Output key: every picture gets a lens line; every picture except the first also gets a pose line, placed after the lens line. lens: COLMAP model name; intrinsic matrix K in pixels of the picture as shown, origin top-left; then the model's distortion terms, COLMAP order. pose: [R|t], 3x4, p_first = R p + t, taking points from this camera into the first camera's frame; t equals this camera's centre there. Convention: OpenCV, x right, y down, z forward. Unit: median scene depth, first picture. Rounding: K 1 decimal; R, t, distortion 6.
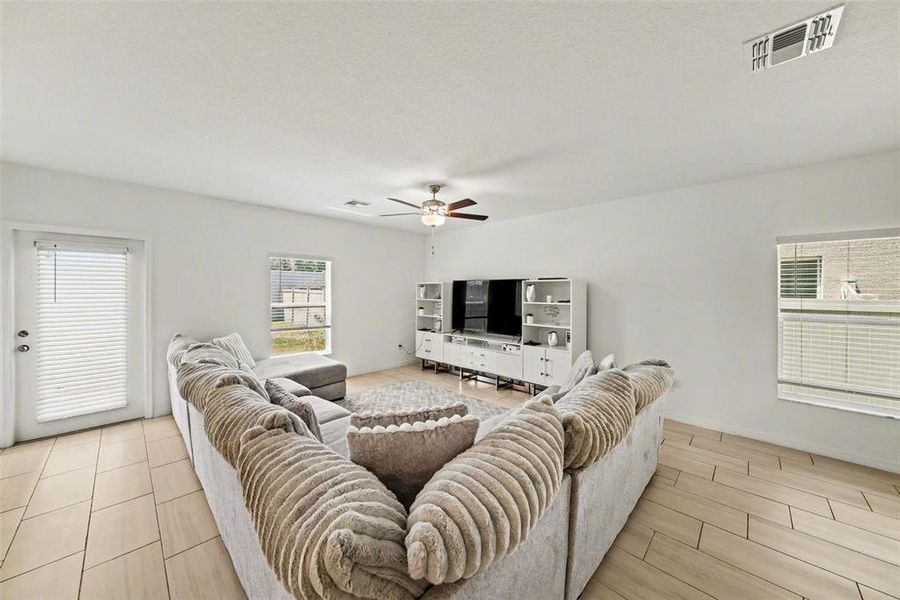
lens RADIAL K [[316.0, 0, 445.7], [0, 316.0, 293.3], [0, 0, 1]] dist [0.000328, -0.002467]
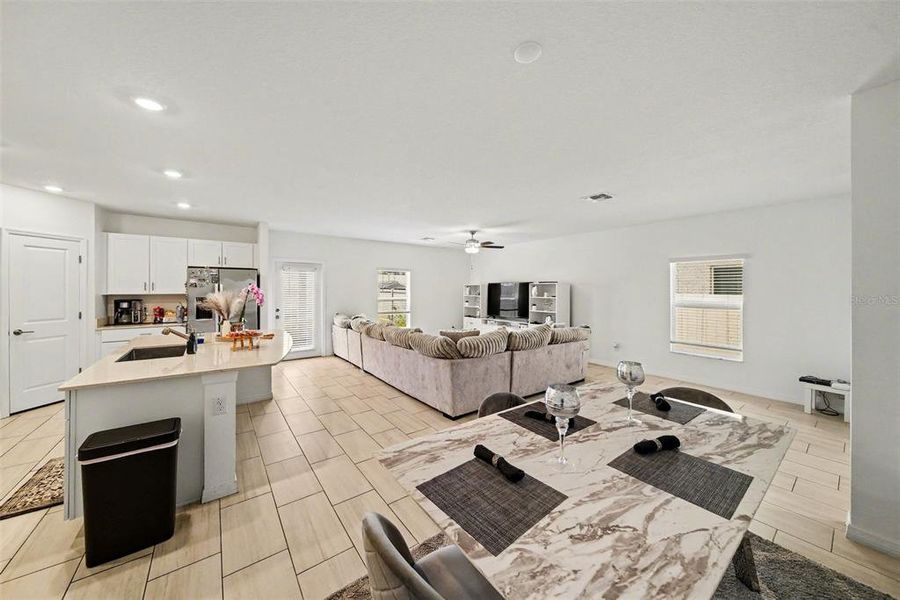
lens RADIAL K [[312.7, 0, 447.7], [0, 312.7, 288.3], [0, 0, 1]] dist [0.001043, 0.000017]
pose [[0.987993, -0.001871, -0.154490, 0.077614], [-0.000183, 0.999912, -0.013283, 0.005617], [0.154502, 0.013152, 0.987905, -0.612075]]
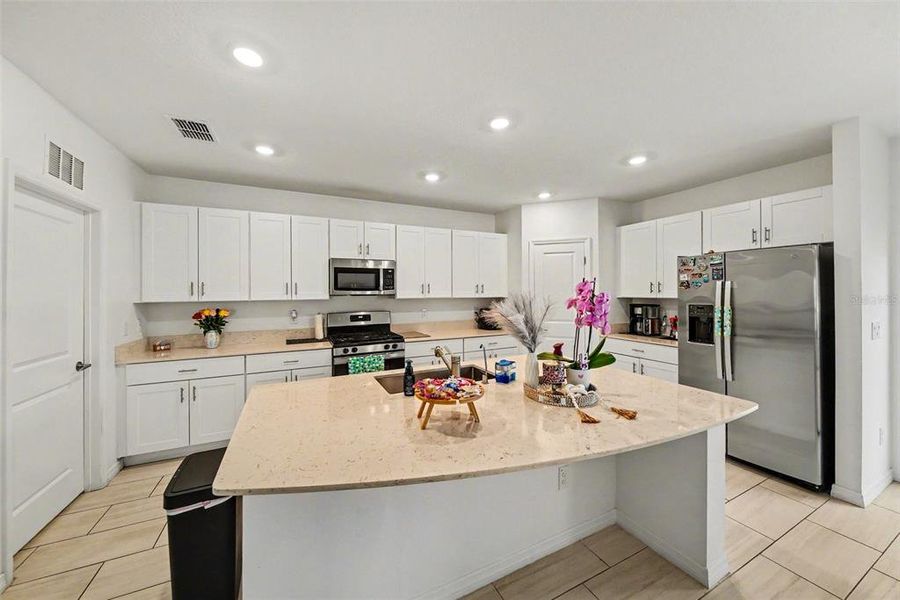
lens RADIAL K [[316.0, 0, 445.7], [0, 316.0, 293.3], [0, 0, 1]] dist [0.000328, -0.002467]
pose [[-0.345336, 0.002616, -0.938476, -0.160497], [-0.007483, 0.999957, 0.005541, -0.001038], [0.938449, 0.008936, -0.345301, 0.079170]]
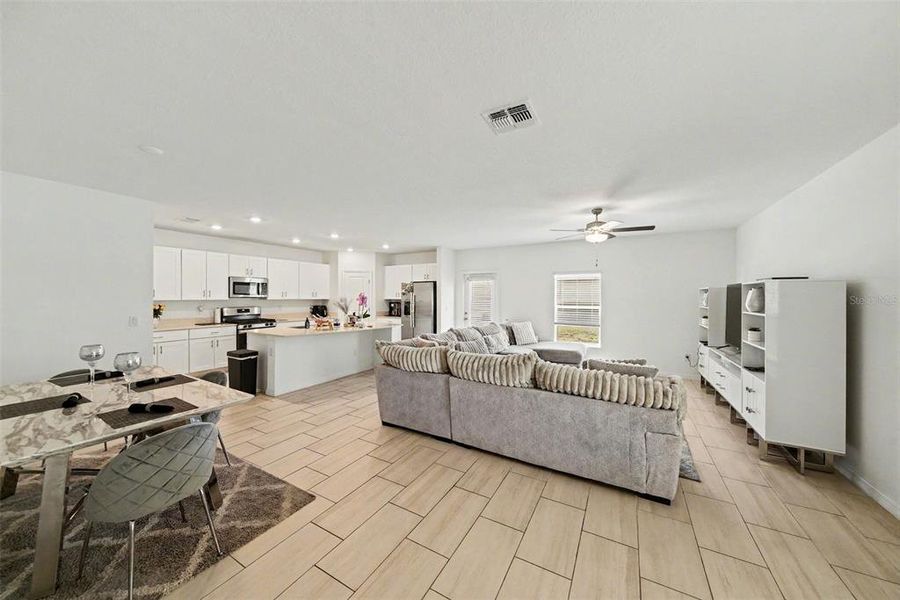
lens RADIAL K [[316.0, 0, 445.7], [0, 316.0, 293.3], [0, 0, 1]] dist [0.000328, -0.002467]
pose [[0.245348, -0.014115, -0.969332, 0.791599], [-0.011720, 0.999778, -0.017525, 0.005921], [0.969364, 0.015660, 0.245128, 0.122019]]
